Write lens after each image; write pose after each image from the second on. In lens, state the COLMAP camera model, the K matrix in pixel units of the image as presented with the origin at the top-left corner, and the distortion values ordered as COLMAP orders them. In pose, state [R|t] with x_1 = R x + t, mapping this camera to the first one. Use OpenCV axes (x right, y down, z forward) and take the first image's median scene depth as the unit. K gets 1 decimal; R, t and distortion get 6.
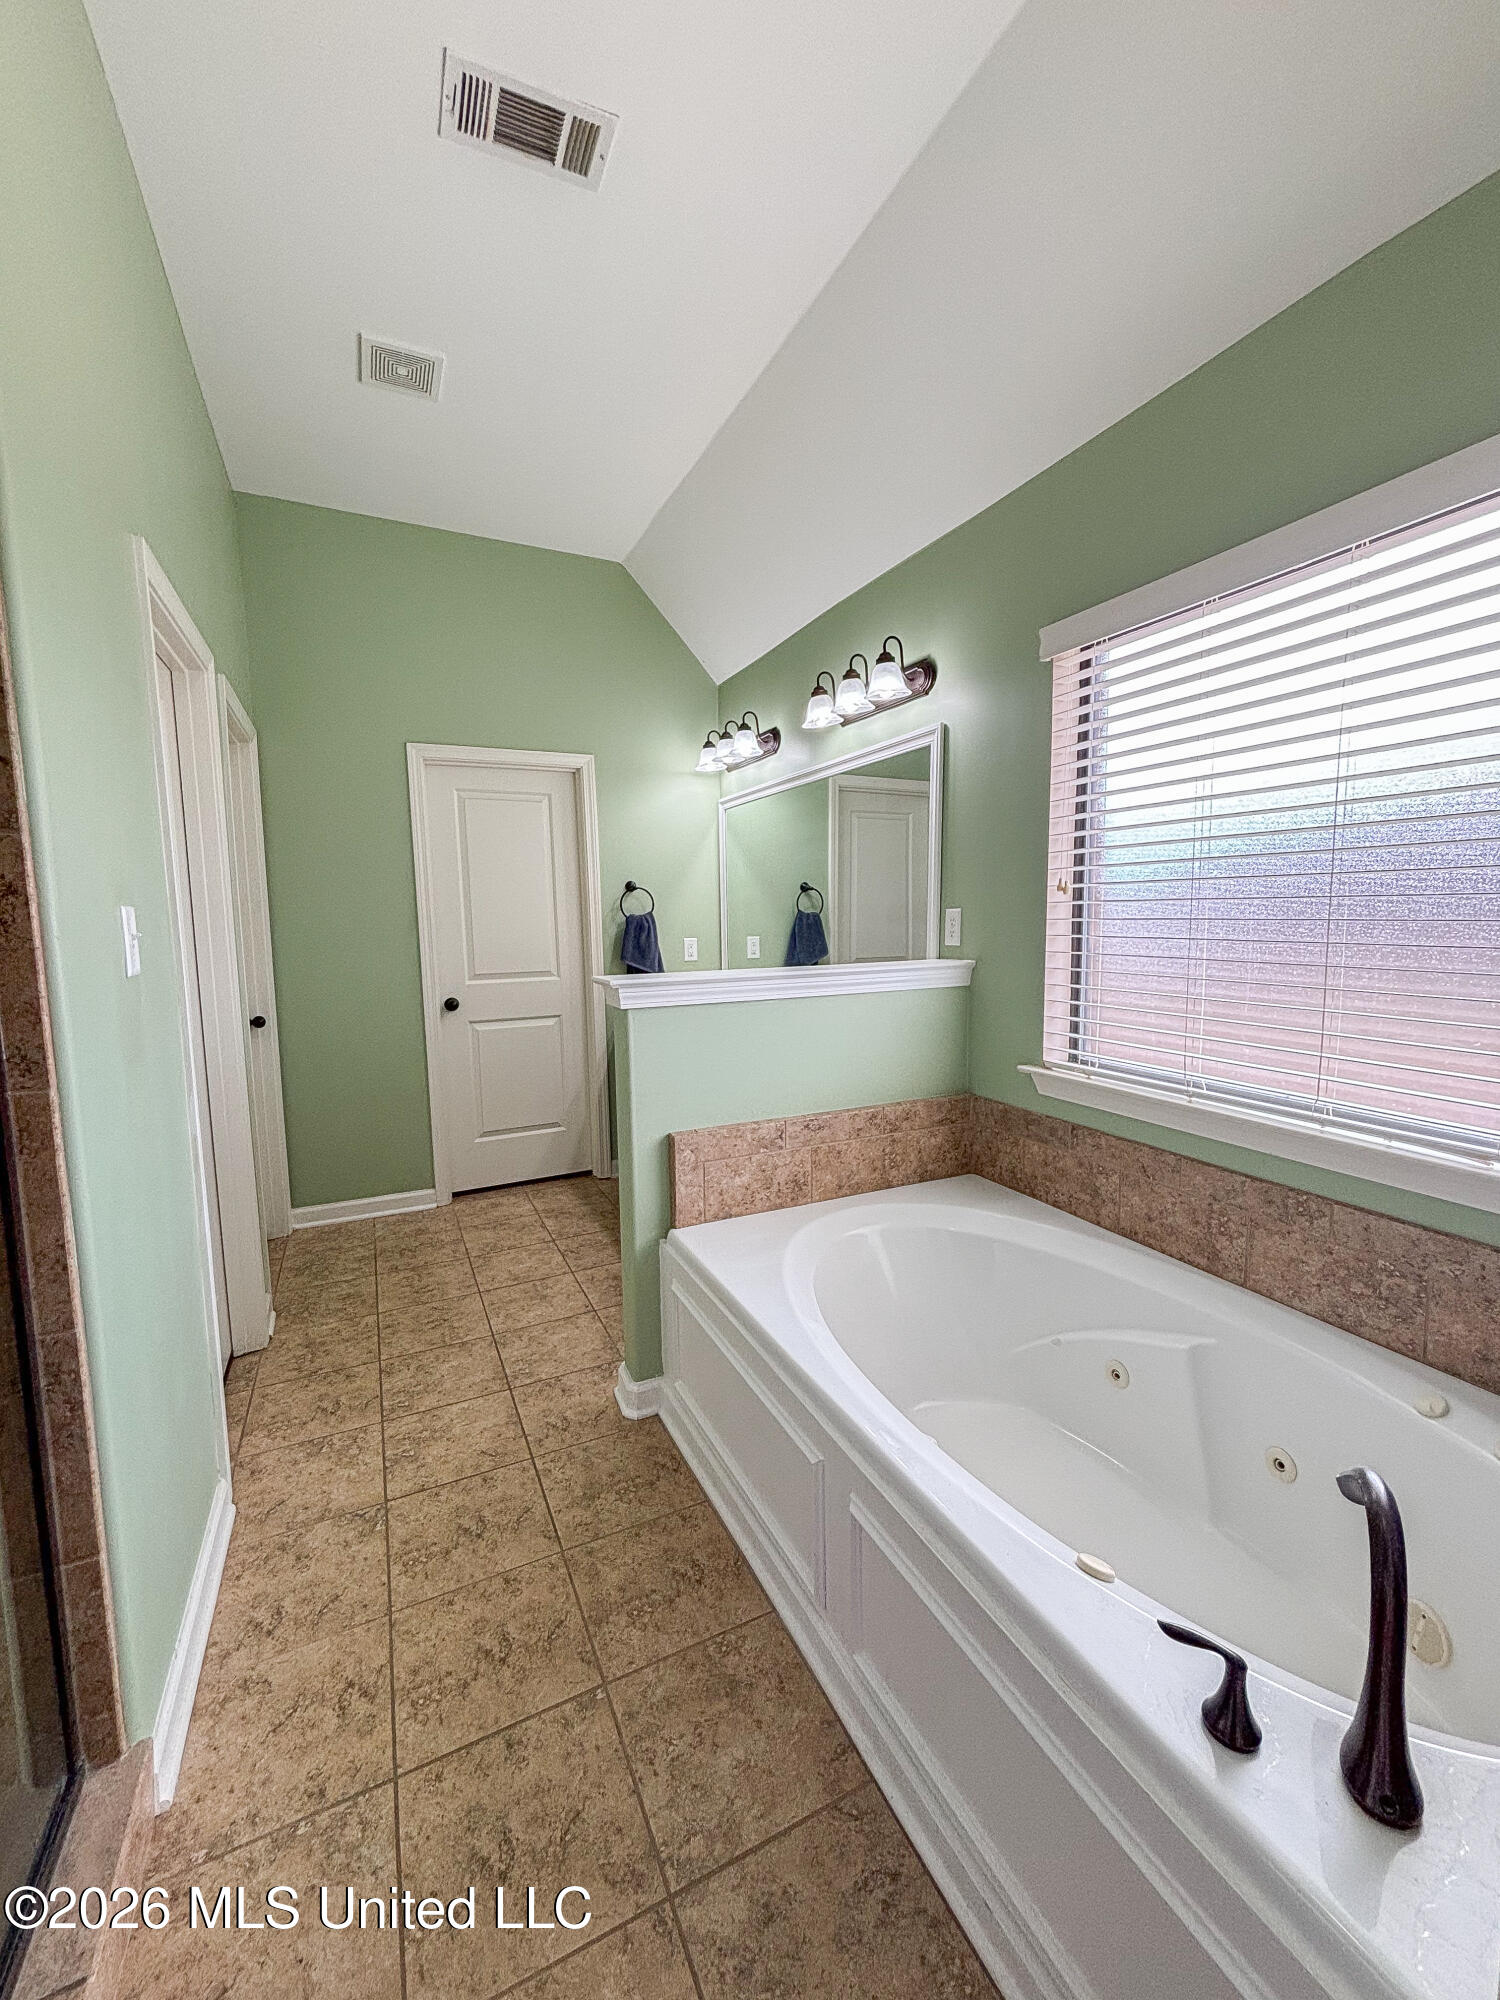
lens RADIAL K [[806.4, 0, 750.0], [0, 806.4, 1000.0], [0, 0, 1]] dist [-0.003773, 0.003903]
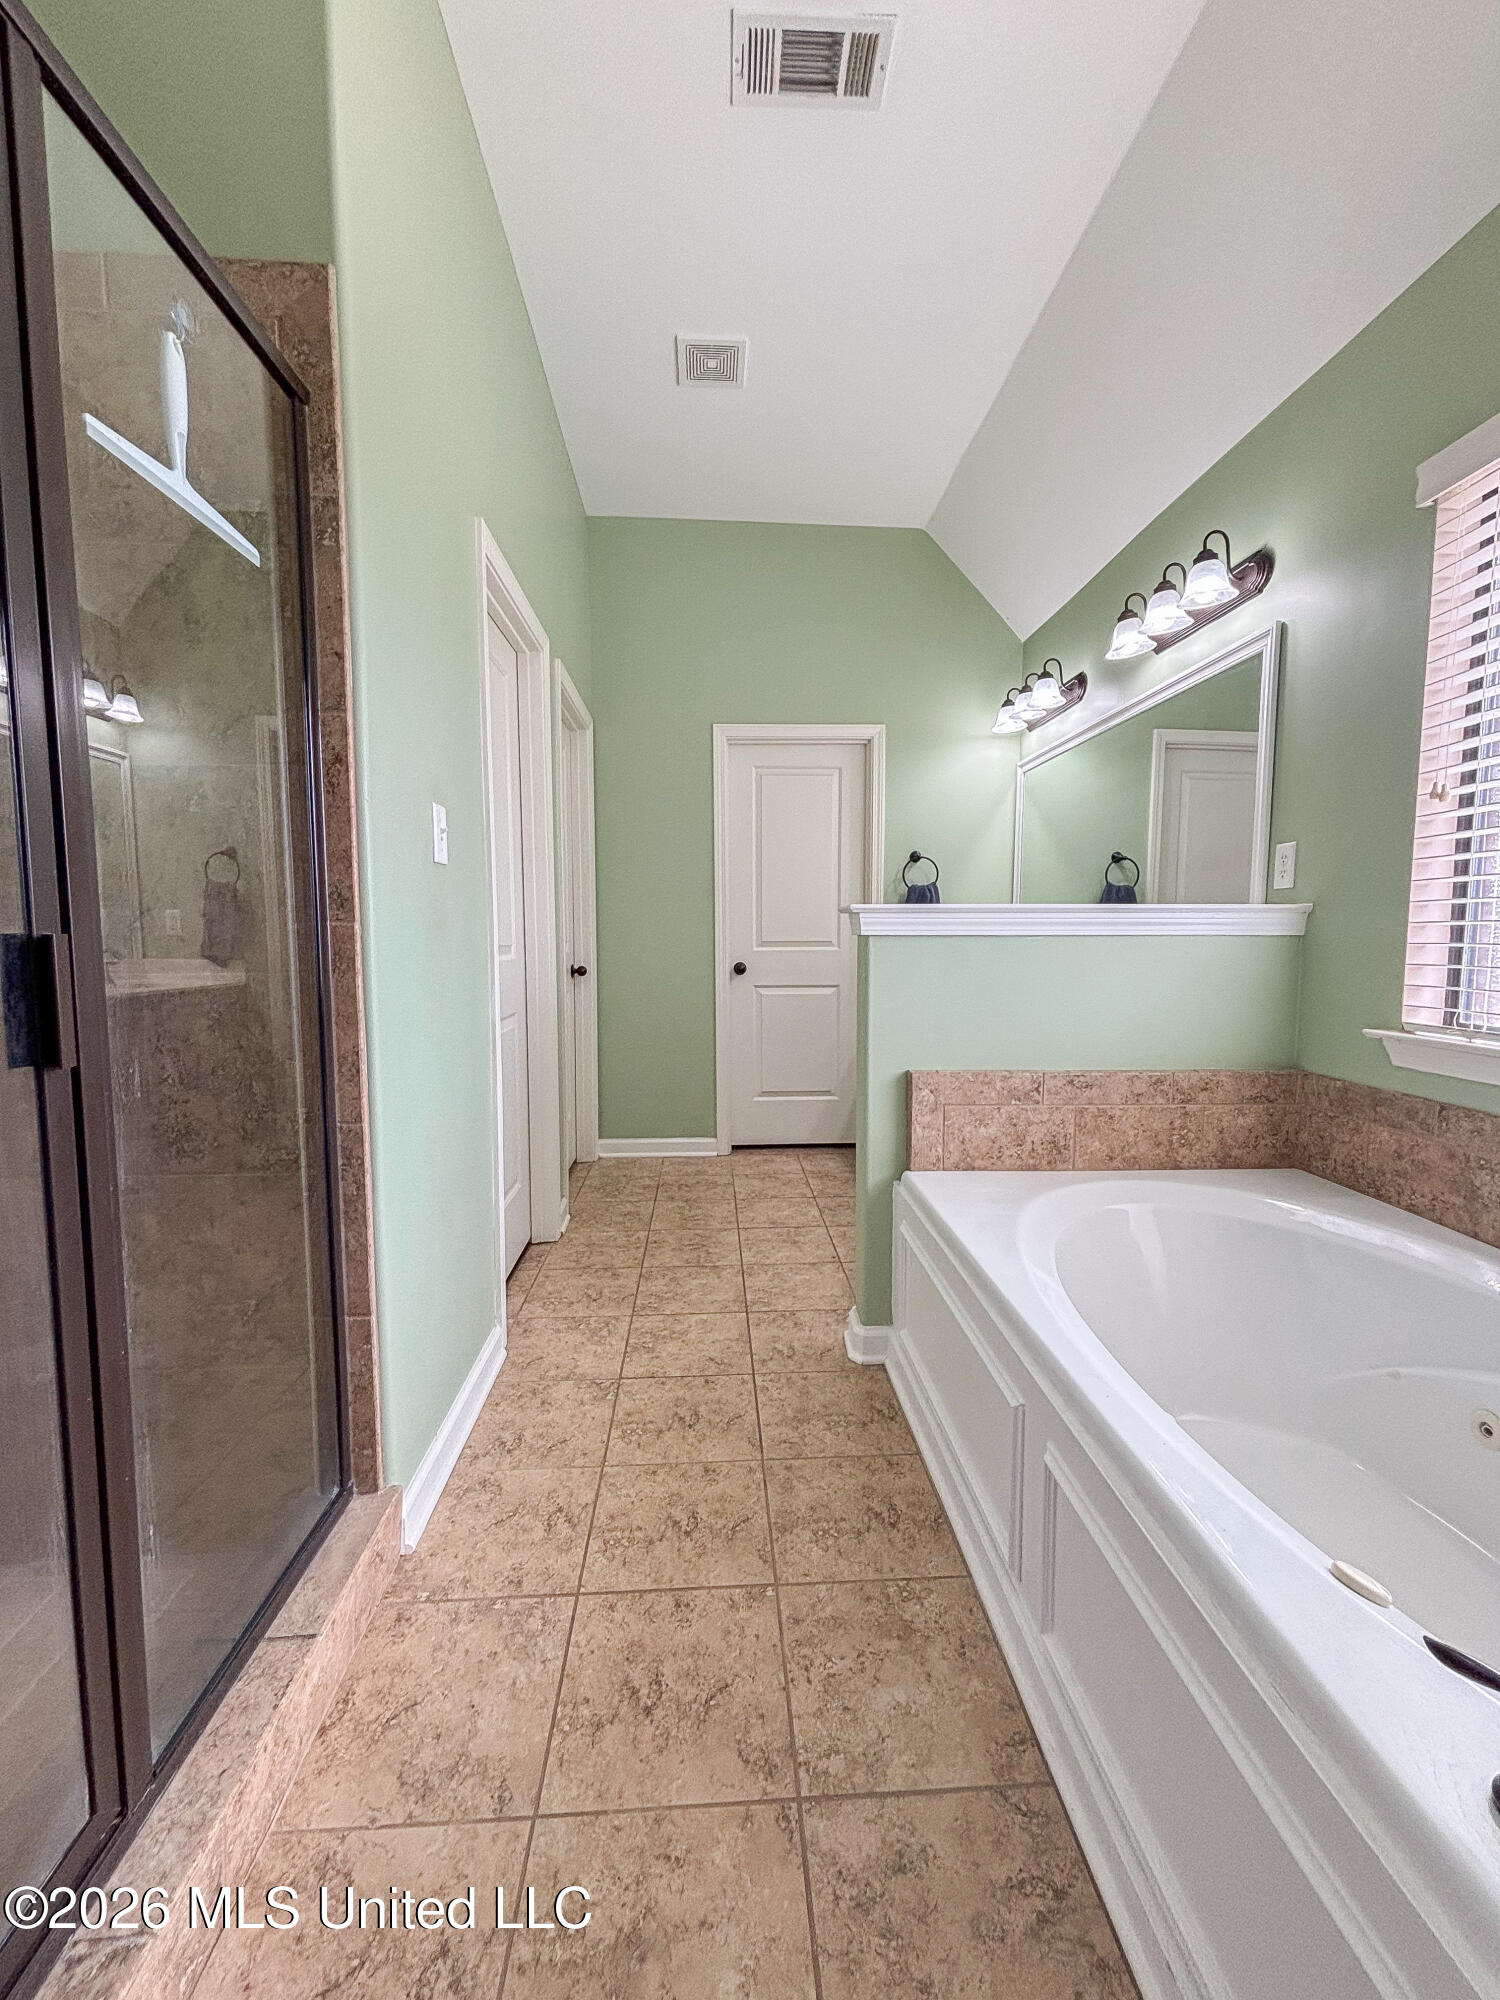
lens RADIAL K [[806.4, 0, 750.0], [0, 806.4, 1000.0], [0, 0, 1]] dist [-0.003773, 0.003903]
pose [[0.923489, 0.047231, -0.380707, 0.082597], [-0.055491, 0.998401, -0.010744, 0.102349], [0.379591, 0.031048, 0.924633, 0.043473]]
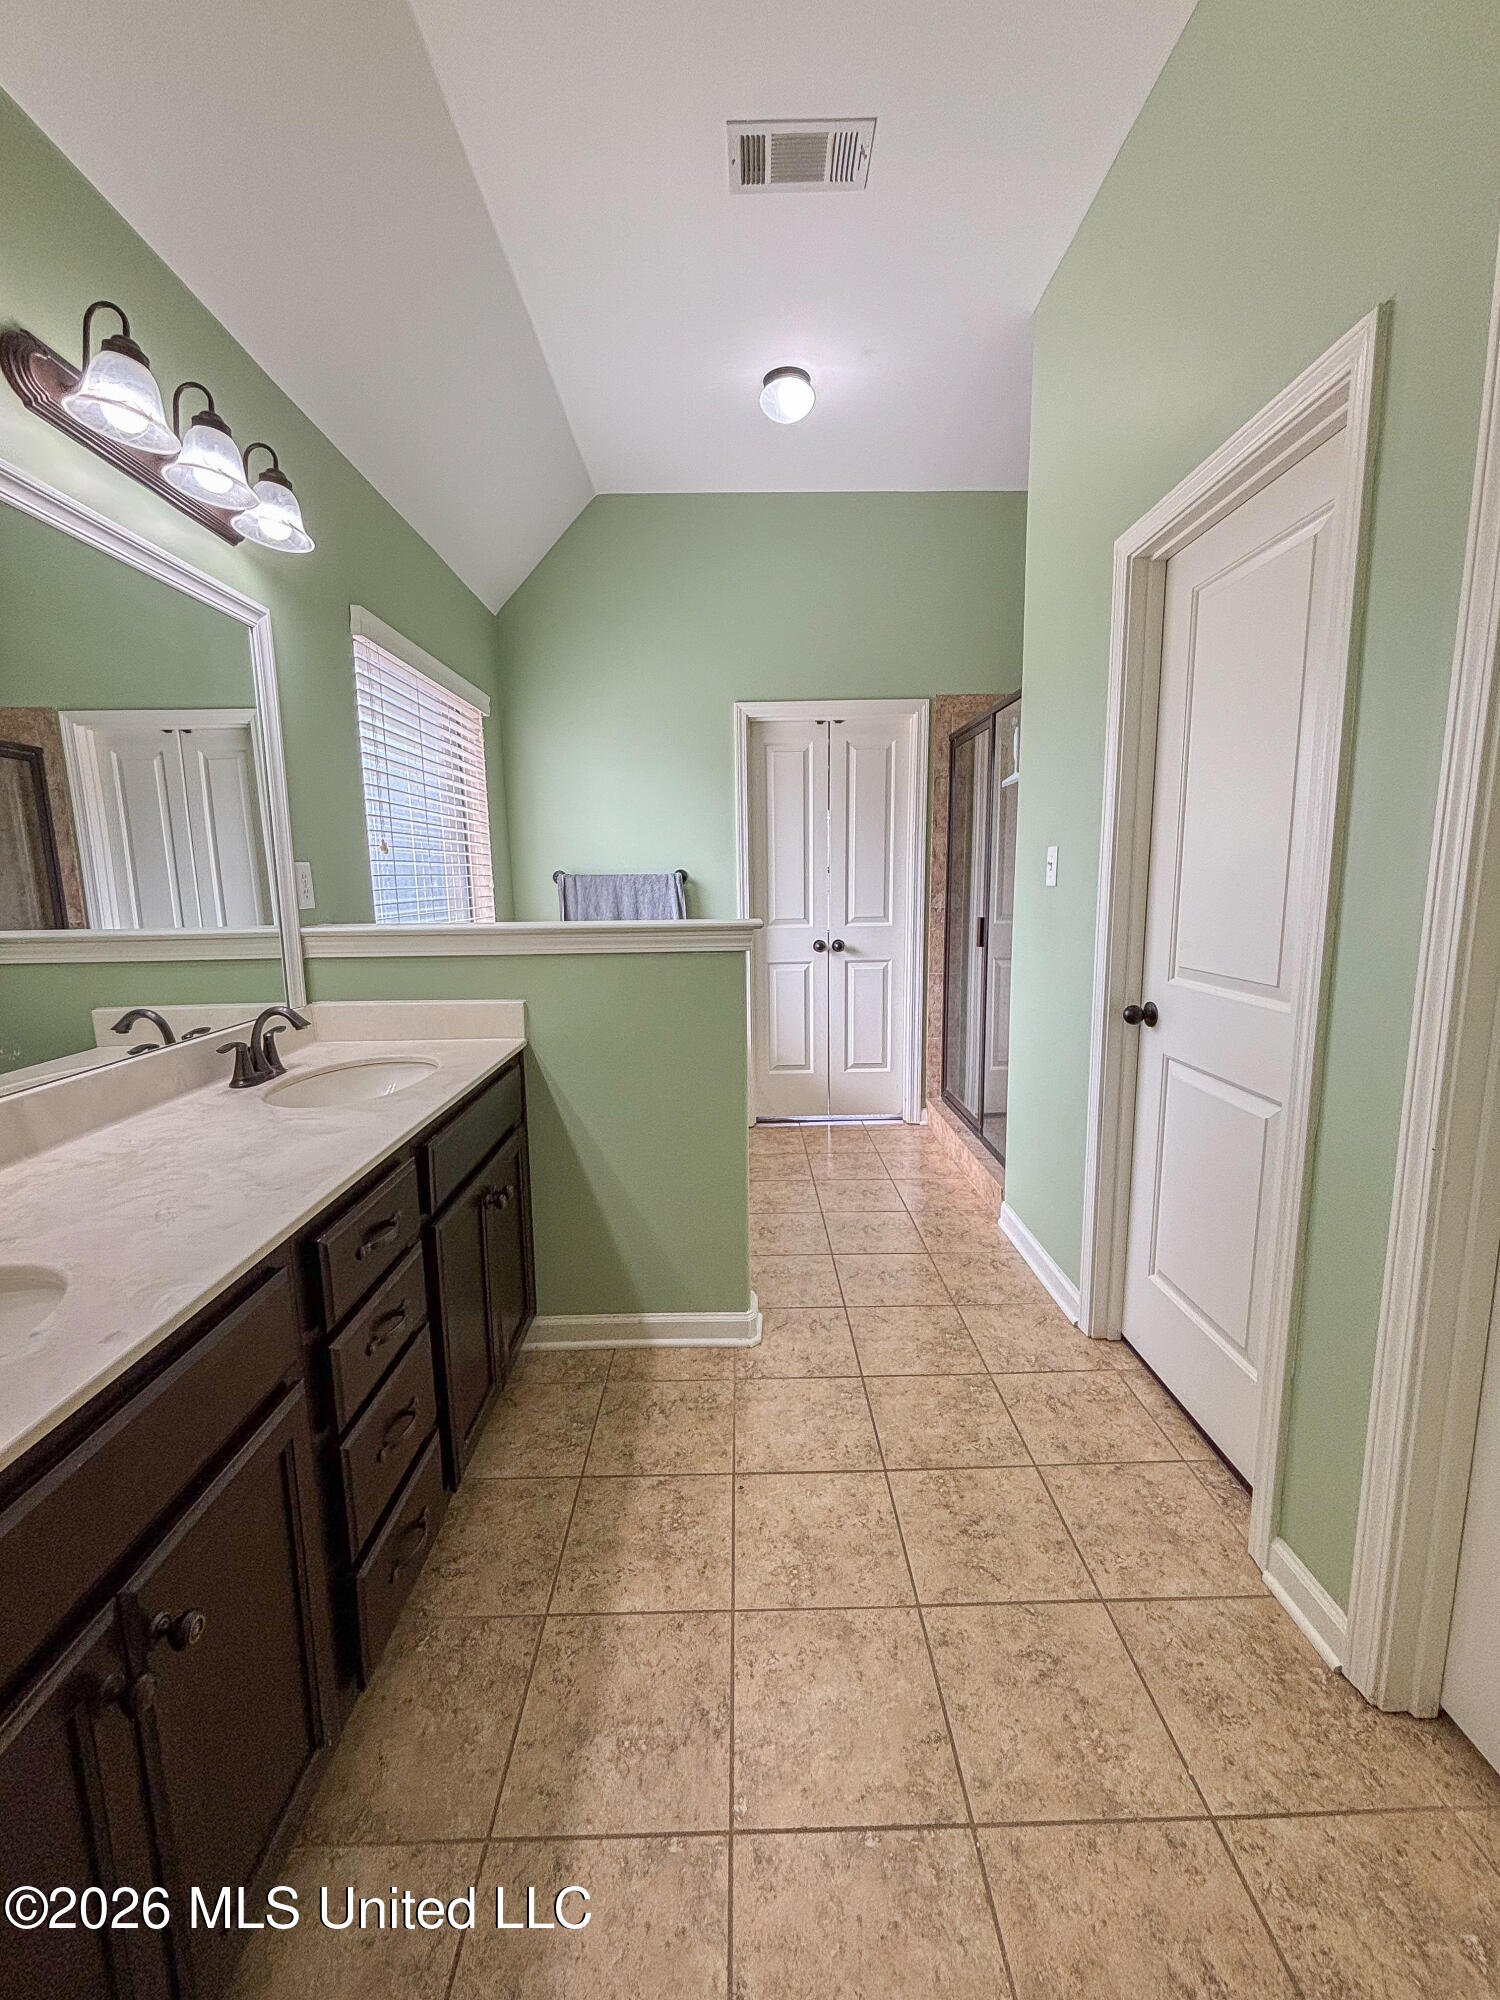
lens RADIAL K [[806.4, 0, 750.0], [0, 806.4, 1000.0], [0, 0, 1]] dist [-0.003773, 0.003903]
pose [[-0.908220, -0.037078, 0.416848, -0.580285], [0.073242, 0.966612, 0.245555, -0.173445], [-0.412035, 0.253549, -0.875180, 1.847569]]
